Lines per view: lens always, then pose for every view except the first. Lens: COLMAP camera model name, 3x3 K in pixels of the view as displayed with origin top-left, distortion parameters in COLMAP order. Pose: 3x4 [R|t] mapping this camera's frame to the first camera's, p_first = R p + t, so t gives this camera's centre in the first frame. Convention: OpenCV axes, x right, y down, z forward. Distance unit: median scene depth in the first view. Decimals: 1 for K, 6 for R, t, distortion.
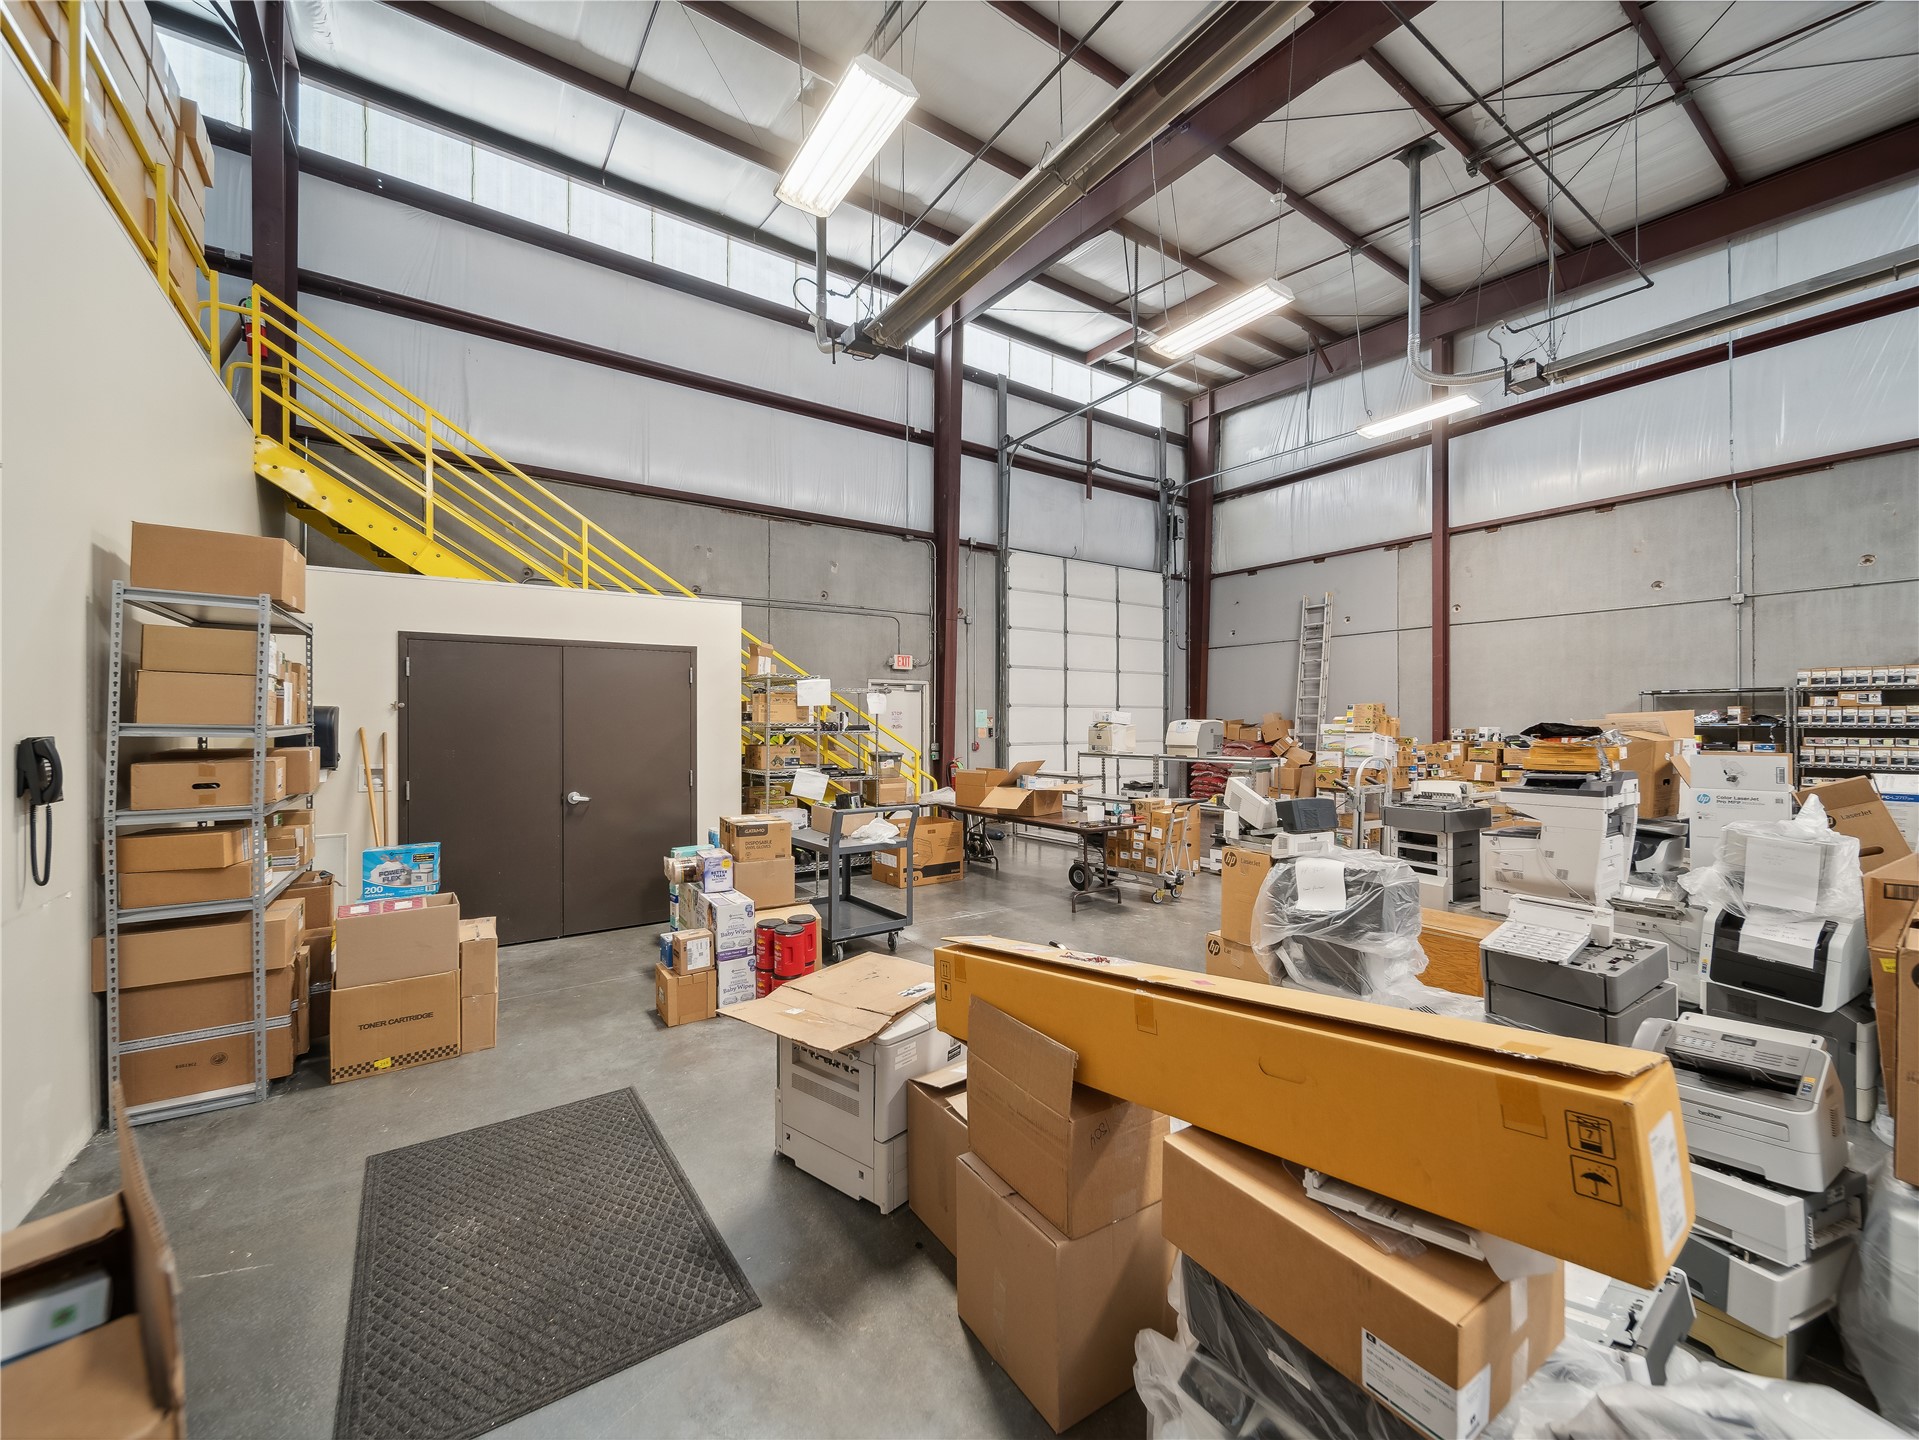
lens RADIAL K [[769.3, 0, 966.1], [0, 769.3, 719.8], [0, 0, 1]] dist [0.004771, -0.000053]
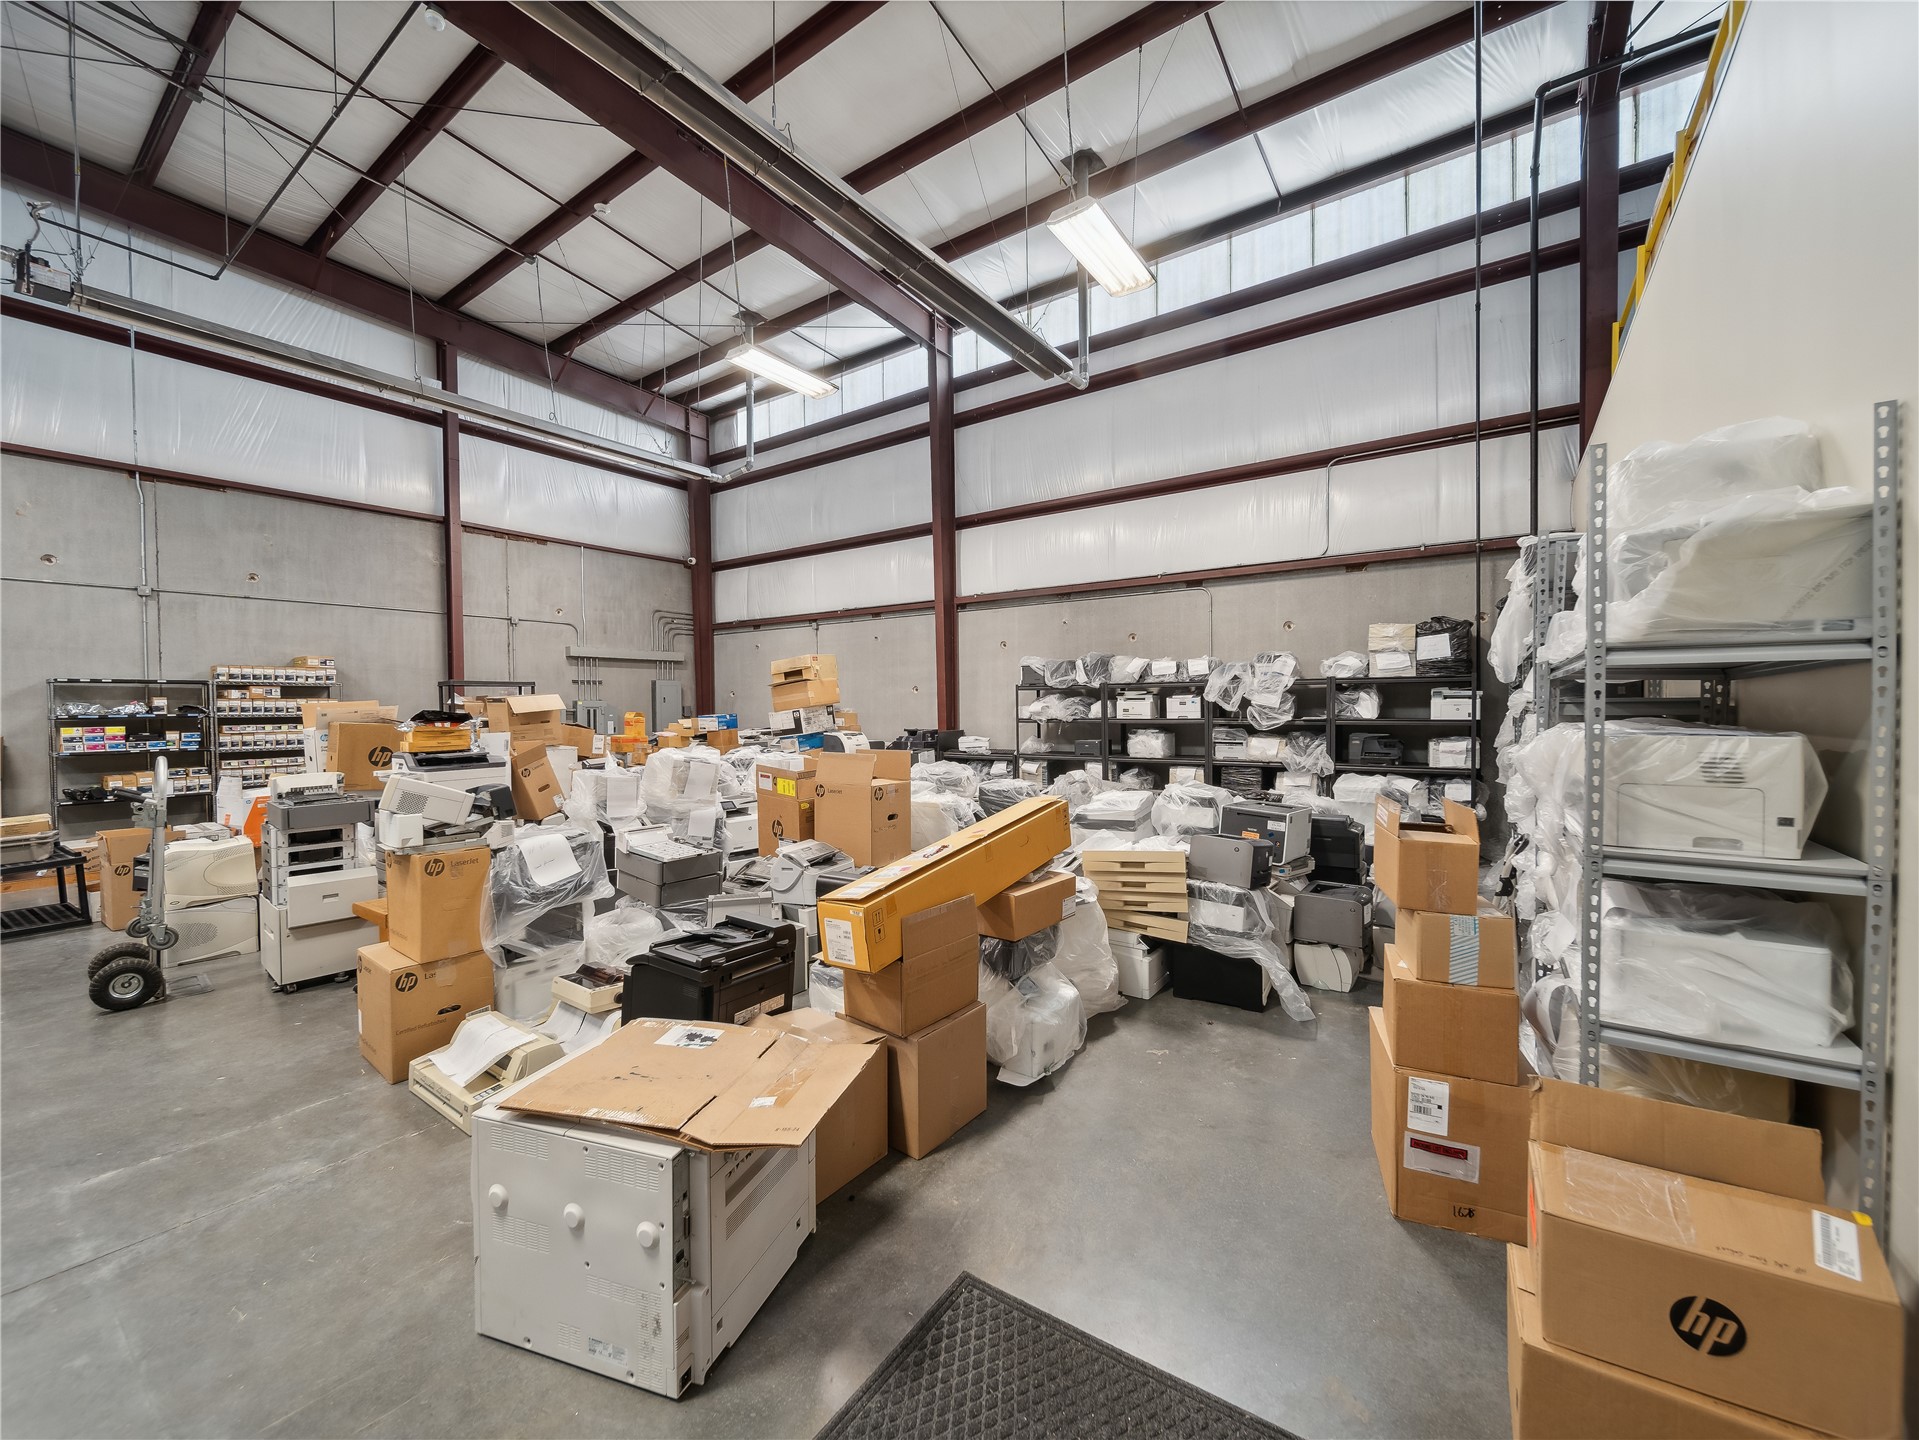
lens RADIAL K [[769.3, 0, 958.3], [0, 769.3, 719.7], [0, 0, 1]] dist [0.004771, -0.000053]
pose [[-0.352812, -0.012760, 0.935607, -0.358004], [0.006979, 0.999843, 0.016268, 0.003076], [-0.935668, 0.012269, -0.352668, 0.402137]]
